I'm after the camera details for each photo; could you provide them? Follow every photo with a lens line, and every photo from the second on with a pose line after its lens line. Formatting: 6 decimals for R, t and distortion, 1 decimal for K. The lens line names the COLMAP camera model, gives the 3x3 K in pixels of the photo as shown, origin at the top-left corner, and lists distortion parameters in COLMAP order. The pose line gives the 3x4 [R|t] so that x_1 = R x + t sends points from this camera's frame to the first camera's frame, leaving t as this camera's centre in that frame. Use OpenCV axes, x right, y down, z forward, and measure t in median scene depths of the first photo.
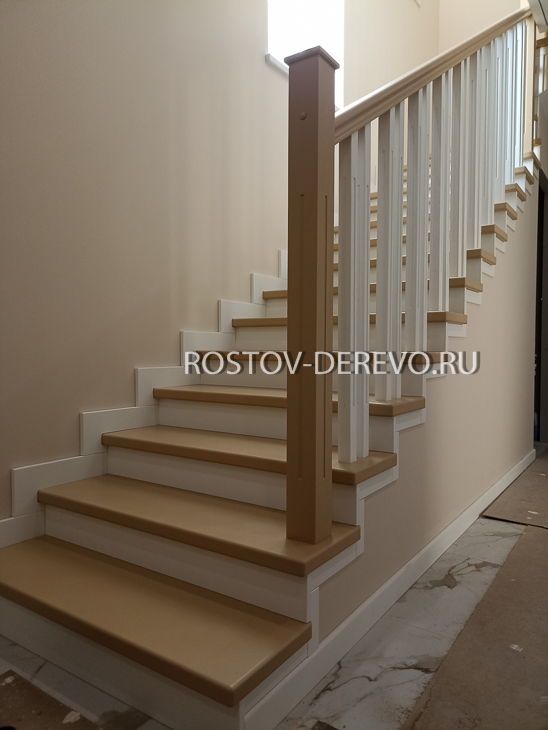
lens RADIAL K [[540.1, 0, 274.0], [0, 540.1, 365.0], [0, 0, 1]] dist [0.009888, 0.001271]
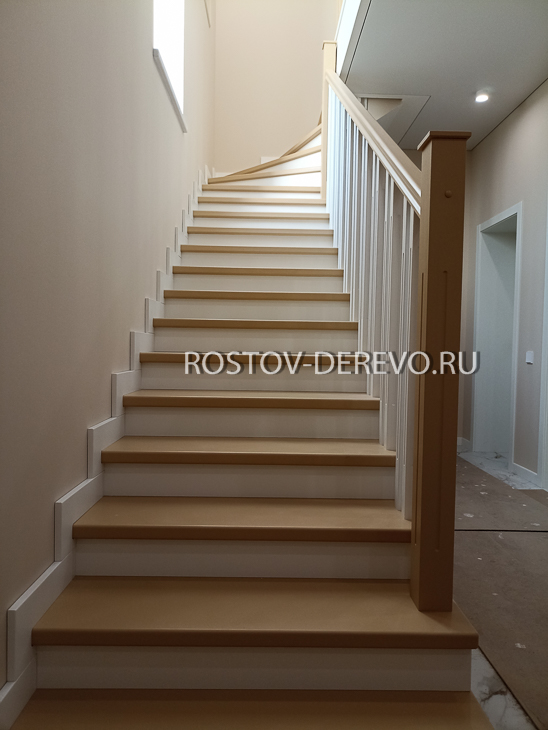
lens RADIAL K [[540.1, 0, 274.0], [0, 540.1, 365.0], [0, 0, 1]] dist [0.009888, 0.001271]
pose [[0.820817, -0.018131, 0.570904, -0.656912], [0.009837, 0.999797, 0.017608, -0.133799], [-0.571107, -0.008837, 0.820828, 0.292660]]
